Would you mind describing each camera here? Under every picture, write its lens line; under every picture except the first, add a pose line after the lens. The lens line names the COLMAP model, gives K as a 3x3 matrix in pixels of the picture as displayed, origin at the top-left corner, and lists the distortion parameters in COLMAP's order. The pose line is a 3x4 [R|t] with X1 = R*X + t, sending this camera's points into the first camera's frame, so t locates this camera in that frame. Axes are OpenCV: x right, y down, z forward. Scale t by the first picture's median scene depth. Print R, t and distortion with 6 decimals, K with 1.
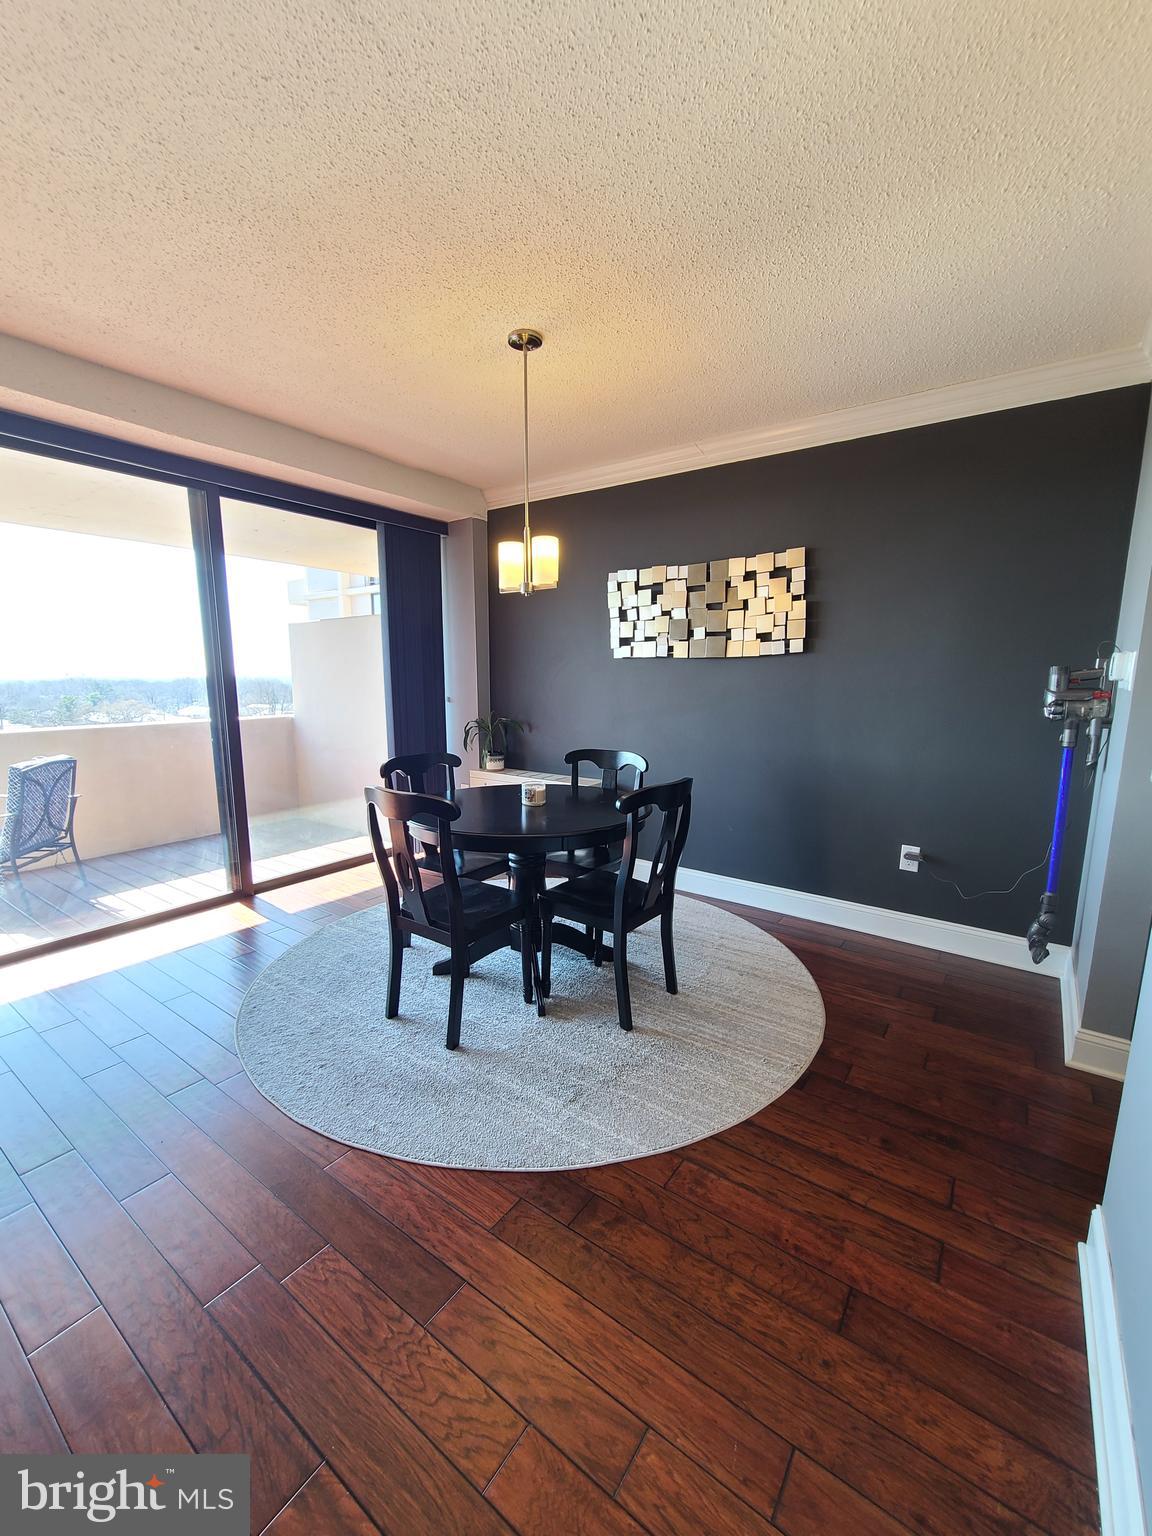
lens RADIAL K [[625.0, 0, 578.2], [0, 625.0, 782.0], [0, 0, 1]] dist [0.000836, -0.002831]
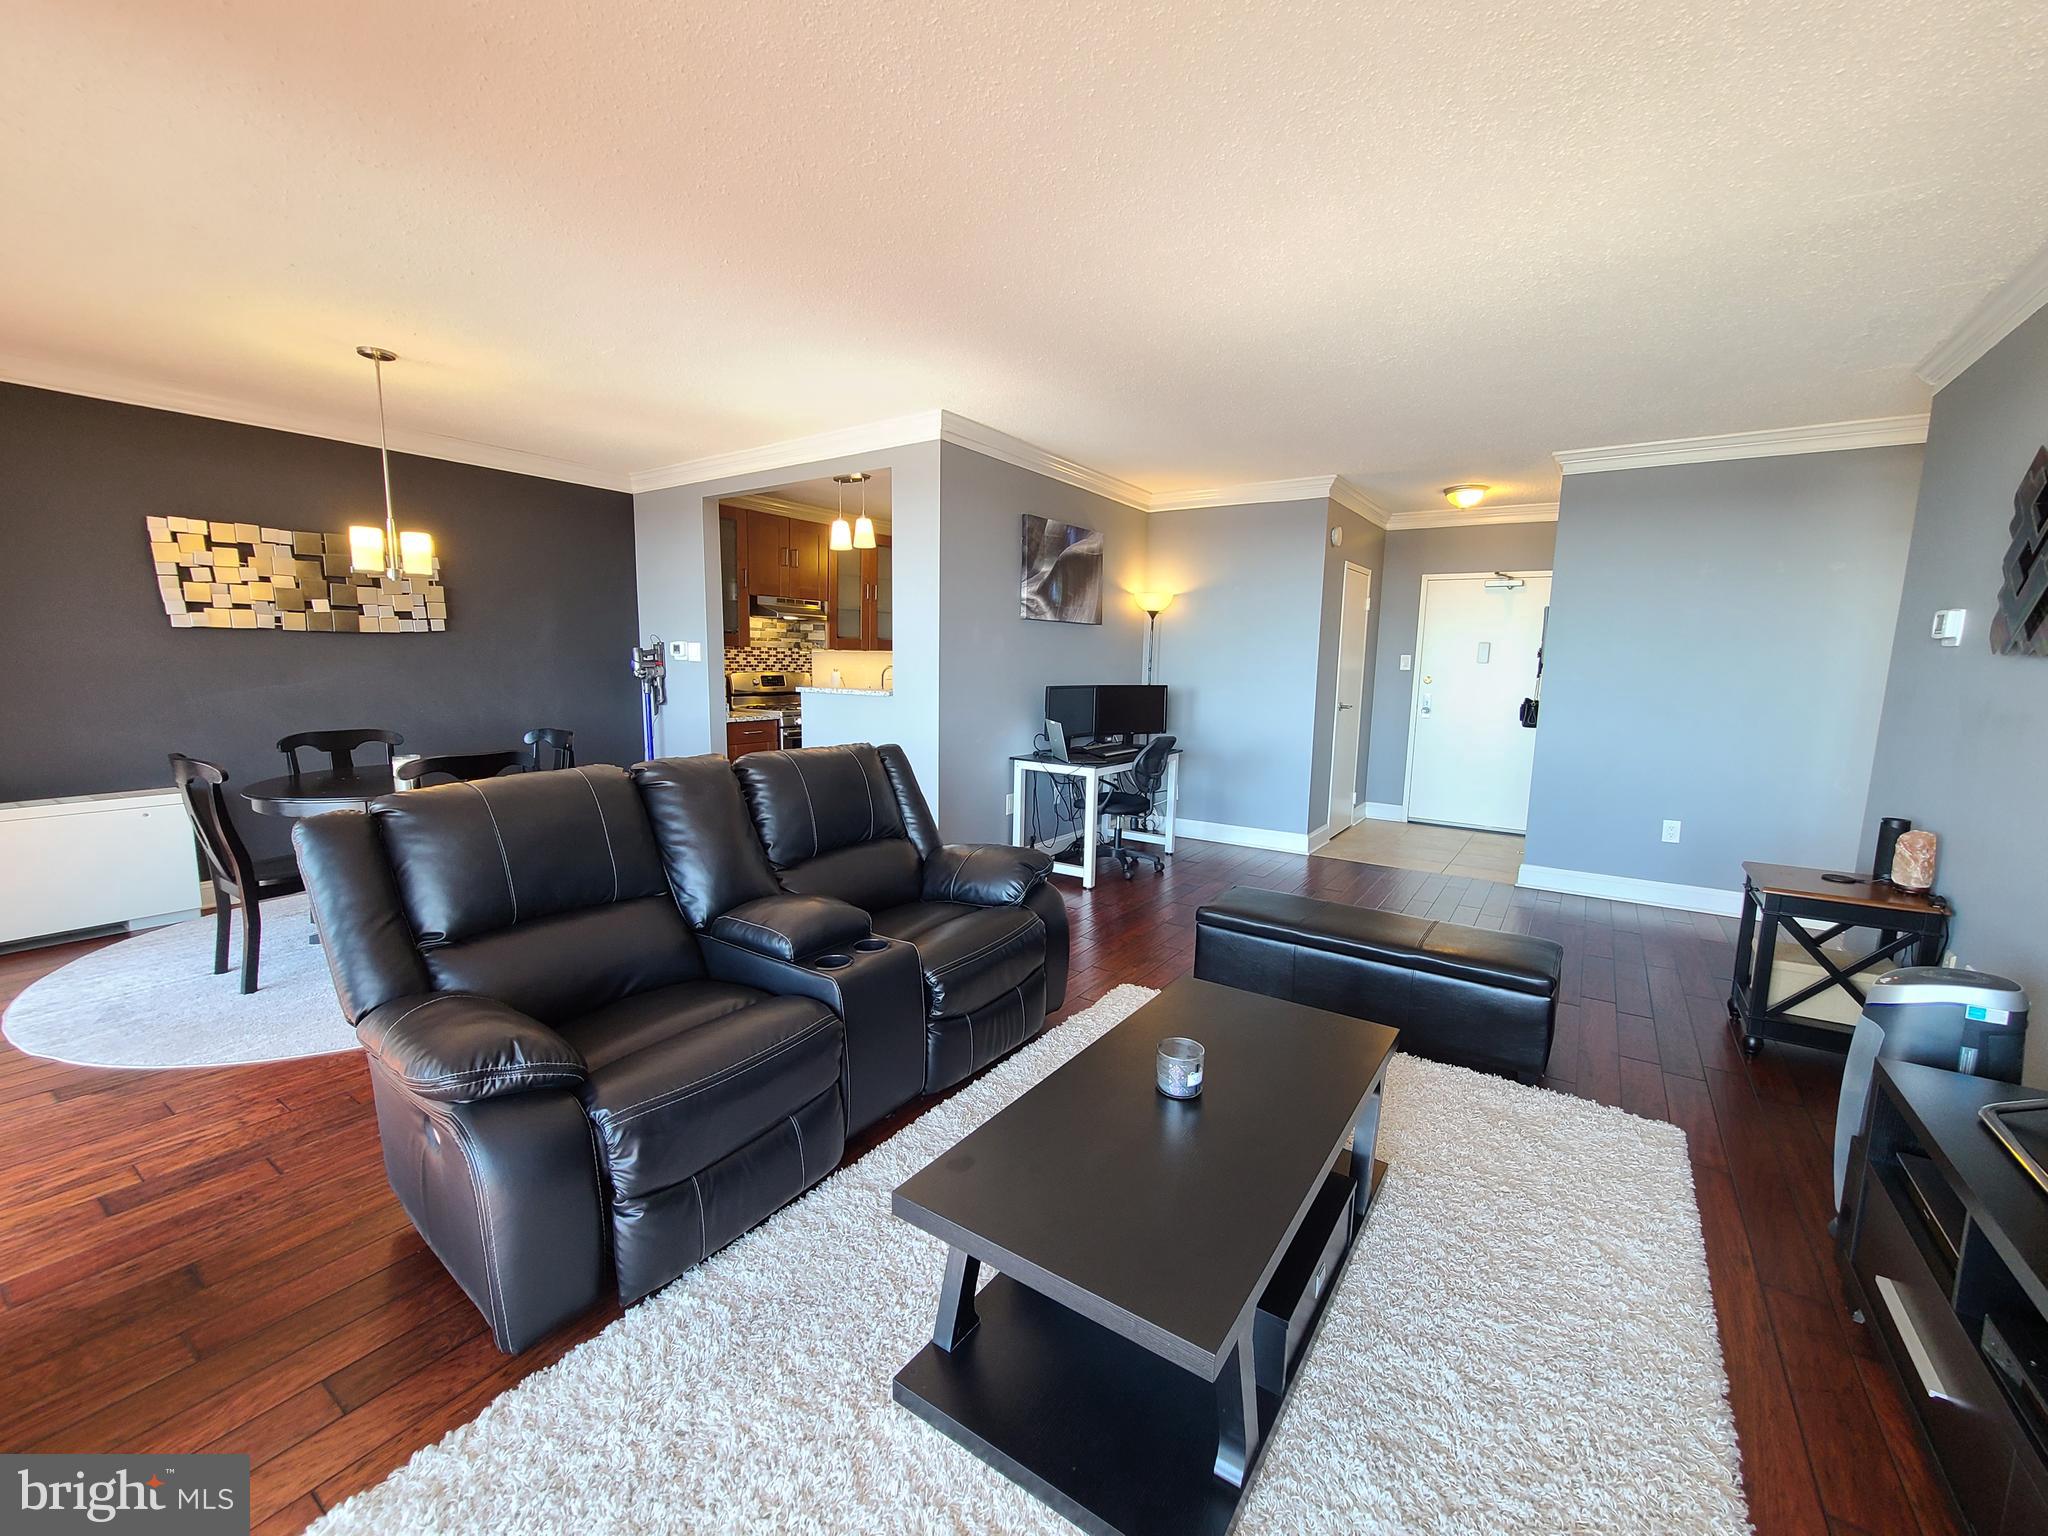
lens RADIAL K [[833.4, 0, 1041.9], [0, 833.4, 771.3], [0, 0, 1]] dist [0.000836, -0.002831]
pose [[-0.036818, -0.140547, 0.989389, -1.097443], [0.151105, 0.977894, 0.144537, -0.007668], [-0.987832, 0.154824, -0.014767, -0.027997]]
